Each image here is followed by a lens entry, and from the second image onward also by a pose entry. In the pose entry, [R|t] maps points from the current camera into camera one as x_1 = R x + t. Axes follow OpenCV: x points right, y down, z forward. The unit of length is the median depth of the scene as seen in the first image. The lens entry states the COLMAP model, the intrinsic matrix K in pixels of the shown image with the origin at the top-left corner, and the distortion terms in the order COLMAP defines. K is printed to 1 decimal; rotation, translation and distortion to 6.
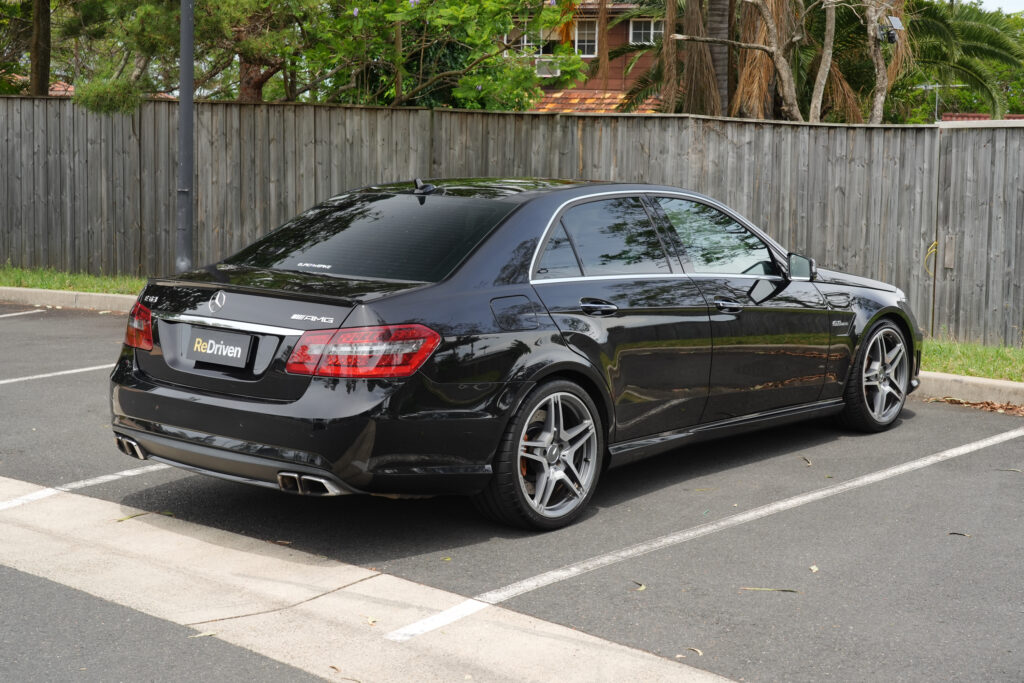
lens RADIAL K [[1417.6, 0, 482.3], [0, 1417.6, 309.5], [0, 0, 1]] dist [0.003835, 0.000000]
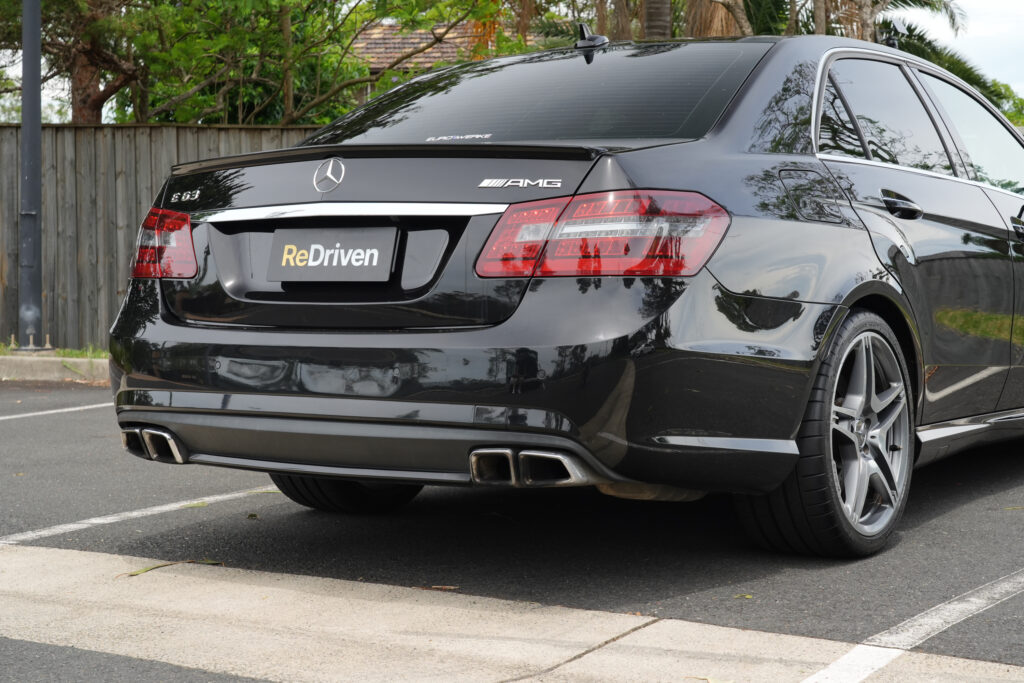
lens RADIAL K [[1682.2, 0, 513.2], [0, 1682.2, 339.9], [0, 0, 1]] dist [-0.016854, 0.000000]
pose [[0.991692, -0.019899, 0.127090, -0.063945], [0.027519, 0.997909, -0.058484, 0.033355], [-0.125661, 0.061496, 0.990165, 0.097559]]
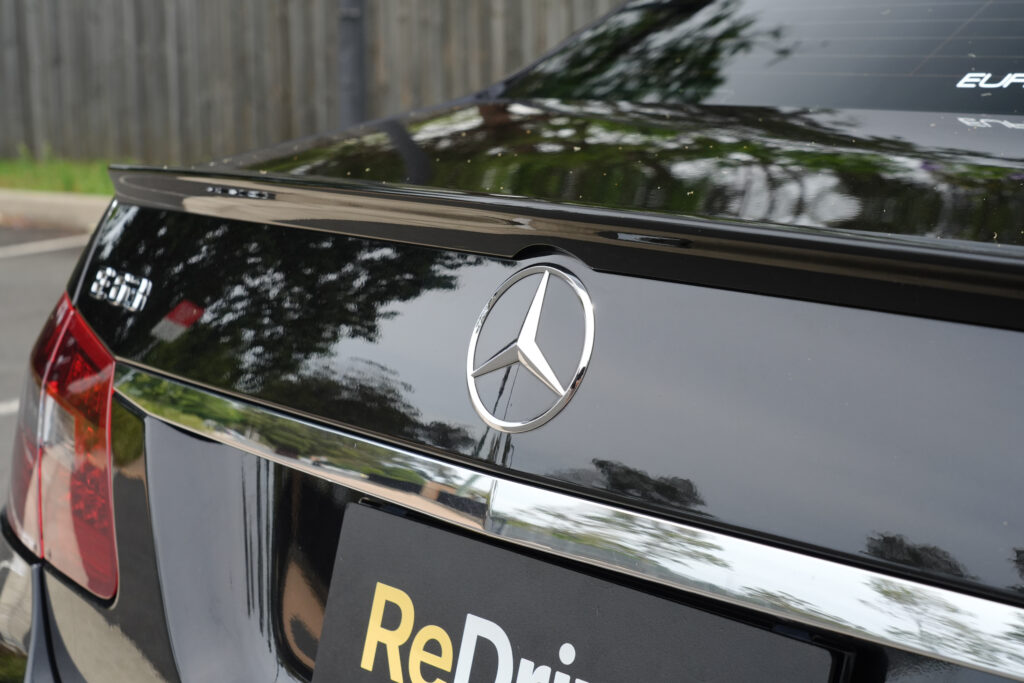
lens RADIAL K [[1794.9, 0, 517.7], [0, 1794.9, 338.5], [0, 0, 1]] dist [0.060514, 0.000000]
pose [[0.992747, 0.003539, -0.120166, -0.053595], [0.004714, 0.997652, 0.068321, -0.005501], [0.120126, -0.068392, 0.990400, 0.266344]]
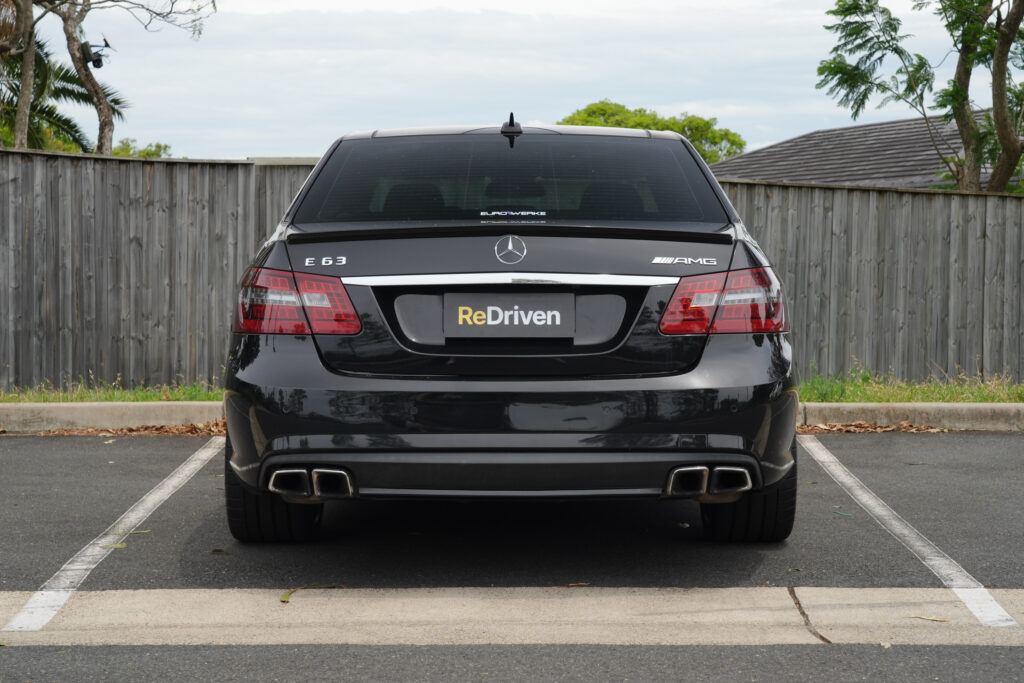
lens RADIAL K [[1841.1, 0, 511.0], [0, 1841.1, 340.5], [0, 0, 1]] dist [0.010446, 0.000000]
pose [[0.764645, -0.033866, 0.643562, -0.247648], [0.075092, 0.996498, -0.036782, 0.023339], [-0.640062, 0.076451, 0.764510, 0.095464]]
